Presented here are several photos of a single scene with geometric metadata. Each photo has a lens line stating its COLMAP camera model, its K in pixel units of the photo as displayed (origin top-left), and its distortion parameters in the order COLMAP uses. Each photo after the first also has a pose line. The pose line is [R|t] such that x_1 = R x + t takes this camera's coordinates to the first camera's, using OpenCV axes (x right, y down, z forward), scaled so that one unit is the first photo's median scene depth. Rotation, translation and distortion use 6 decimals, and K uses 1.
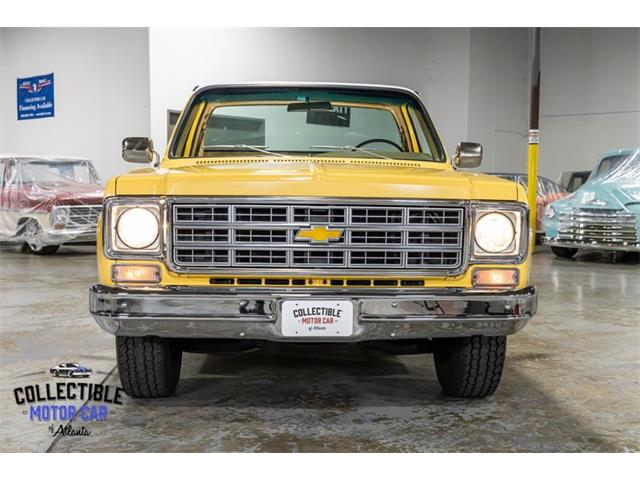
lens RADIAL K [[781.1, 0, 320.0], [0, 781.1, 240.0], [0, 0, 1]] dist [0.007038, -0.016473]
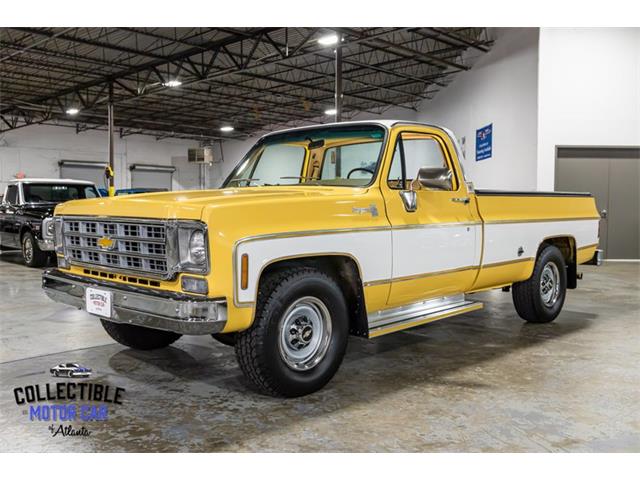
lens RADIAL K [[619.3, 0, 320.0], [0, 619.3, 240.0], [0, 0, 1]] dist [0.002280, -0.001830]
pose [[0.681941, 0.031869, -0.730713, 1.046061], [-0.049071, 0.998793, -0.002234, -0.027692], [0.729759, 0.037380, 0.682682, 0.505944]]
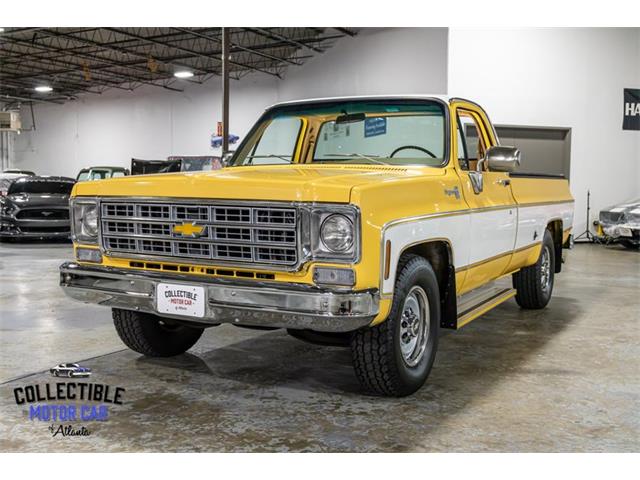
lens RADIAL K [[714.7, 0, 320.0], [0, 714.7, 240.0], [0, 0, 1]] dist [0.005615, 0.001382]
pose [[0.848578, 0.037329, -0.527751, 0.721297], [-0.039829, 0.999184, 0.006632, -0.006033], [0.527568, 0.015392, 0.849373, 0.180025]]
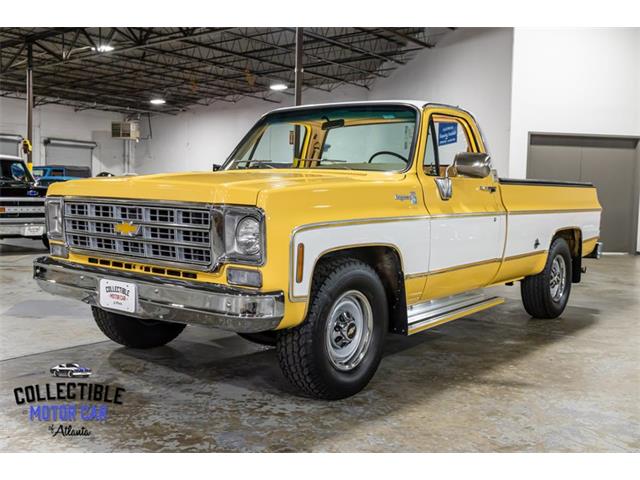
lens RADIAL K [[673.1, 0, 320.0], [0, 673.1, 240.0], [0, 0, 1]] dist [0.001938, -0.000705]
pose [[0.756068, 0.055134, -0.652166, 0.908538], [-0.063796, 0.997909, 0.010403, -0.019279], [0.651376, 0.033741, 0.758004, 0.377031]]
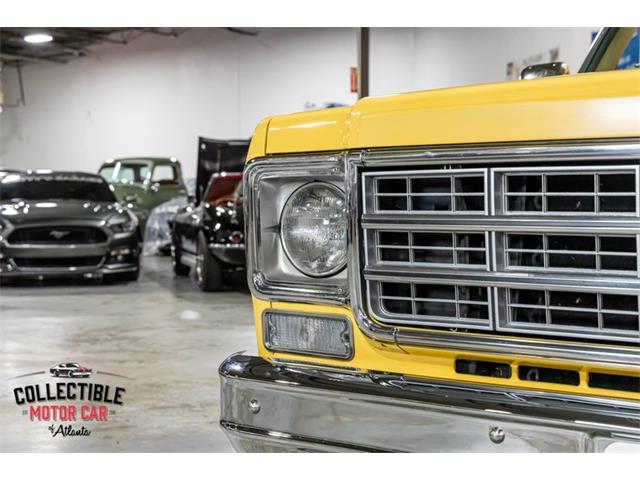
lens RADIAL K [[1115.2, 0, 319.7], [0, 1115.2, 217.3], [0, 0, 1]] dist [0.025649, 0.014555]
pose [[0.783653, -0.003133, -0.621191, 0.152312], [-0.028958, 0.998716, -0.041569, 0.003511], [0.620523, 0.050564, 0.782556, 0.512560]]
